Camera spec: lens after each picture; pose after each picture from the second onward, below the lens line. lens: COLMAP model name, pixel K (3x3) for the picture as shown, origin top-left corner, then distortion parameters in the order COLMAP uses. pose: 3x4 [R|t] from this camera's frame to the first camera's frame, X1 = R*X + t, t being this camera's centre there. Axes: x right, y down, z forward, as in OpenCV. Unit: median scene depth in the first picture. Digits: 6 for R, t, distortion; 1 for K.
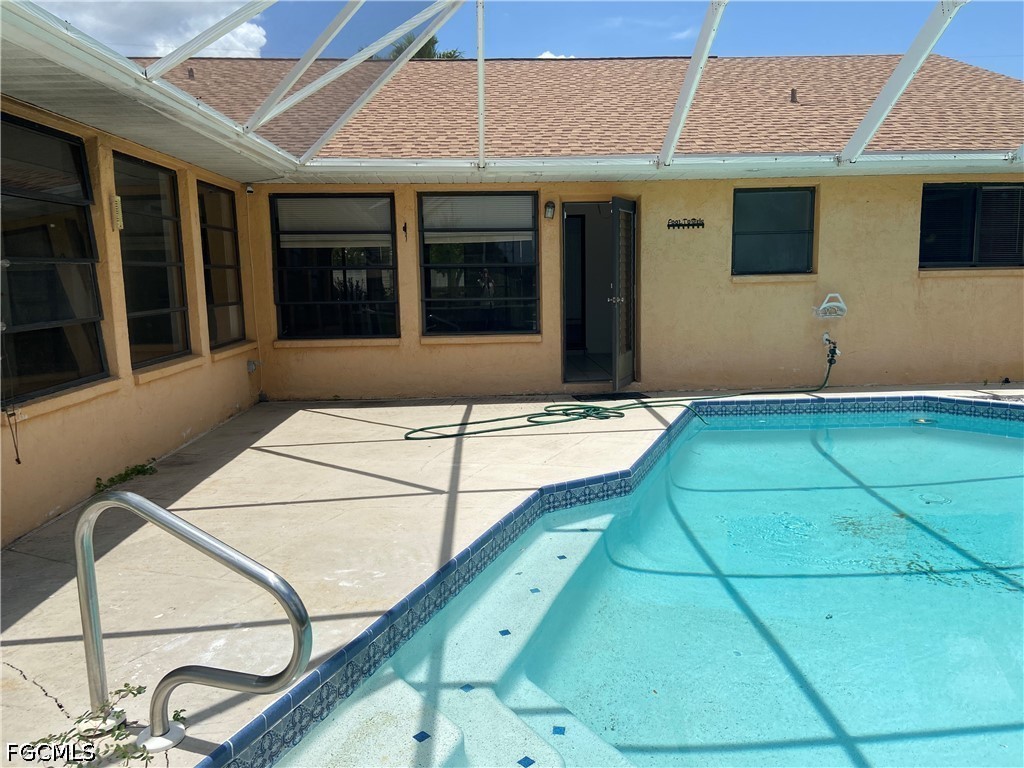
lens RADIAL K [[772.2, 0, 512.0], [0, 772.2, 384.0], [0, 0, 1]] dist [0.080374, -0.116564]
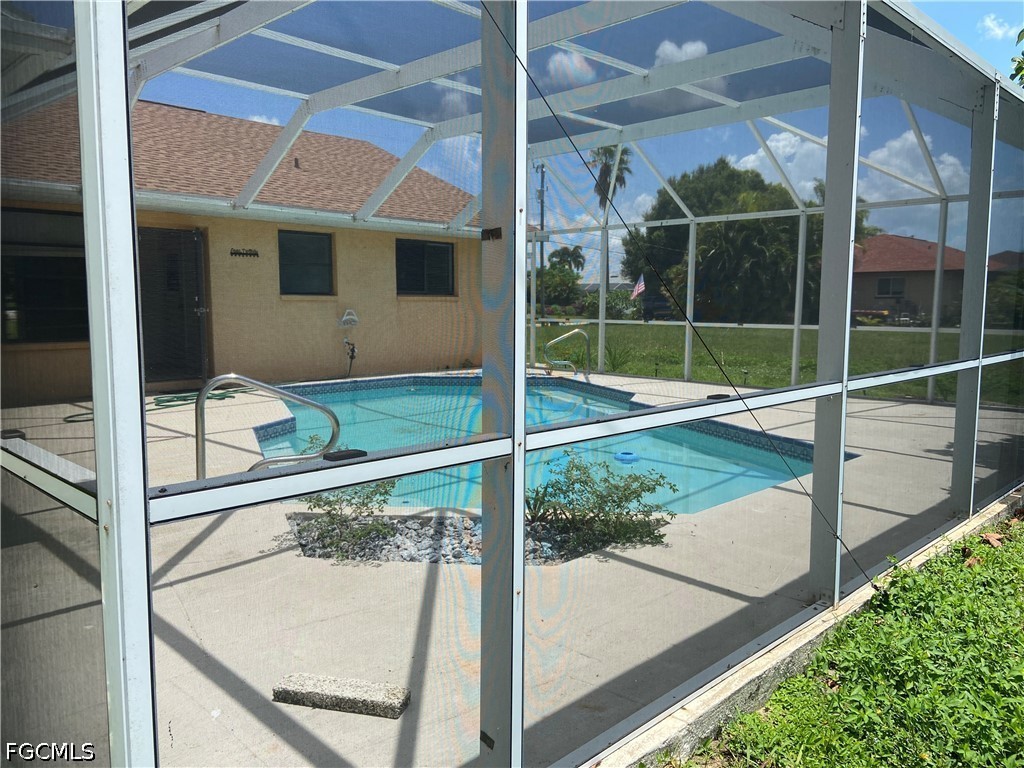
lens RADIAL K [[772.2, 0, 512.0], [0, 772.2, 384.0], [0, 0, 1]] dist [0.080374, -0.116564]
pose [[0.731551, -0.047427, 0.680135, -0.367753], [0.077729, 0.996875, -0.014091, 0.067338], [-0.677341, 0.063174, 0.732952, -0.248686]]
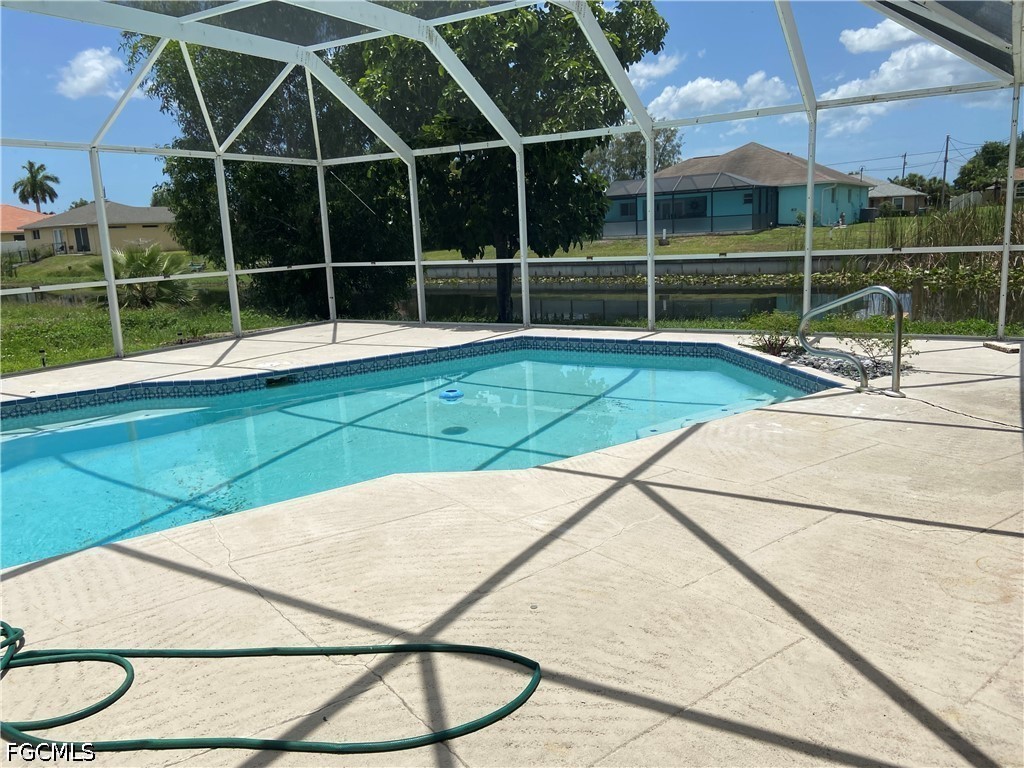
lens RADIAL K [[772.2, 0, 512.0], [0, 772.2, 384.0], [0, 0, 1]] dist [0.080374, -0.116564]
pose [[-0.831557, -0.061141, 0.552064, -0.255663], [0.120208, 0.950558, 0.286339, -0.125849], [-0.542276, 0.304469, -0.783094, 1.012293]]
